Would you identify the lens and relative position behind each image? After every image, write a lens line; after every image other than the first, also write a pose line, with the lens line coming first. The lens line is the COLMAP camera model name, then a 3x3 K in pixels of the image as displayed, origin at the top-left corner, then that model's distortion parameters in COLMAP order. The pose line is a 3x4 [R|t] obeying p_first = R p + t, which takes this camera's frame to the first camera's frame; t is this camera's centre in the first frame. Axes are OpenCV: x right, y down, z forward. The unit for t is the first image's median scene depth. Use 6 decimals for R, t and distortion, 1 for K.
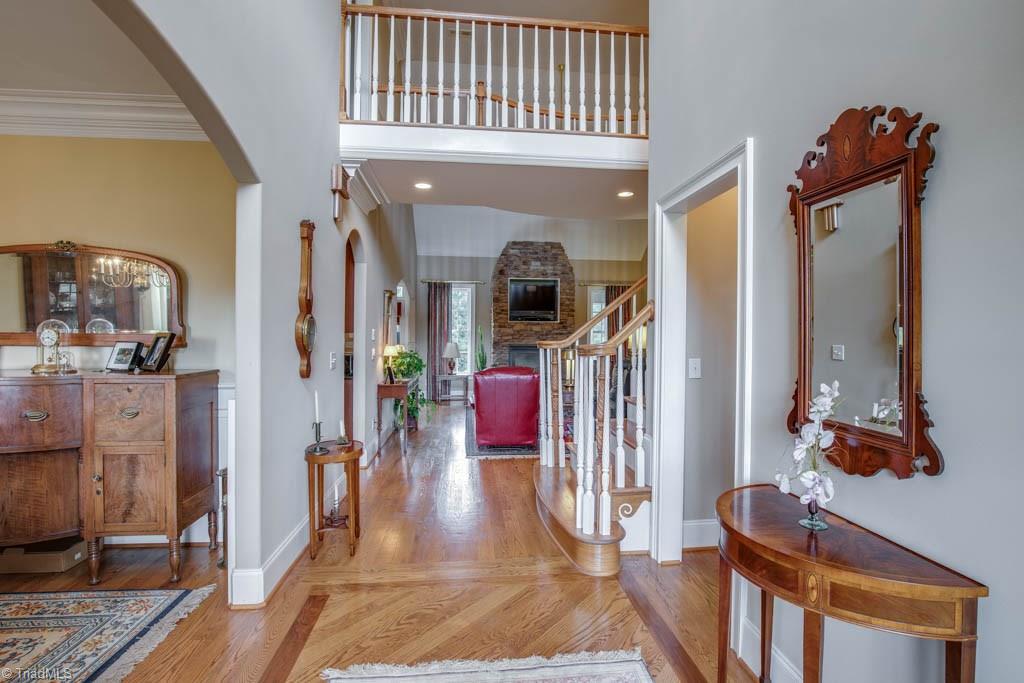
lens RADIAL K [[468.7, 0, 514.2], [0, 468.7, 340.2], [0, 0, 1]] dist [-0.015632, 0.000336]
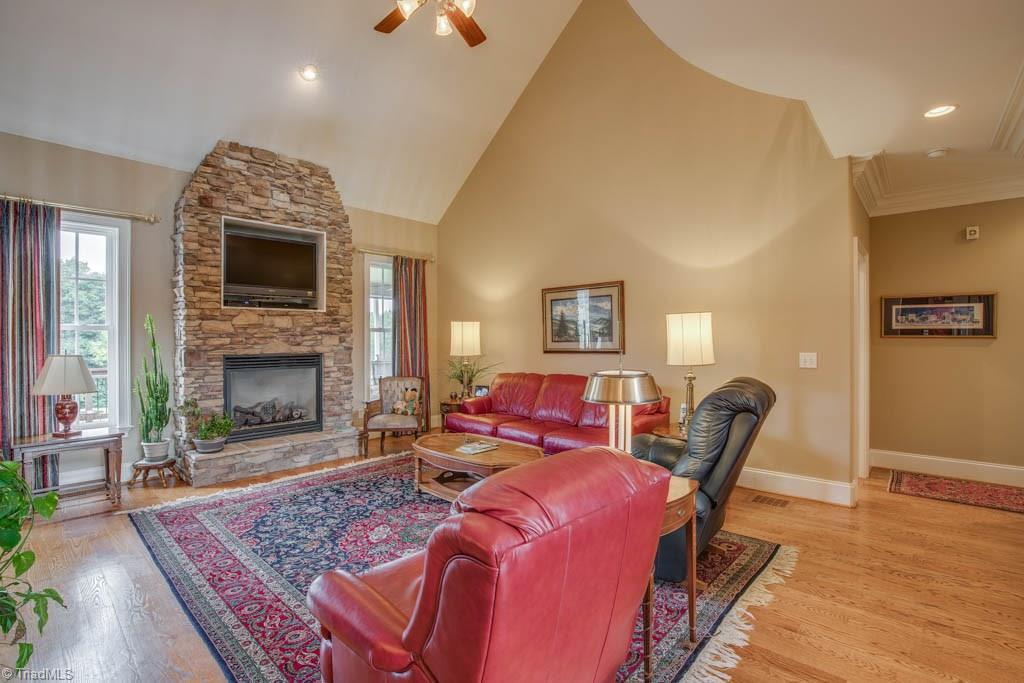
lens RADIAL K [[468.7, 0, 506.8], [0, 468.7, 340.4], [0, 0, 1]] dist [-0.015632, 0.000336]
pose [[0.757343, -0.010641, 0.652930, -0.102680], [0.005885, 0.999938, 0.009469, -0.008643], [-0.652991, -0.003329, 0.757359, 0.448002]]
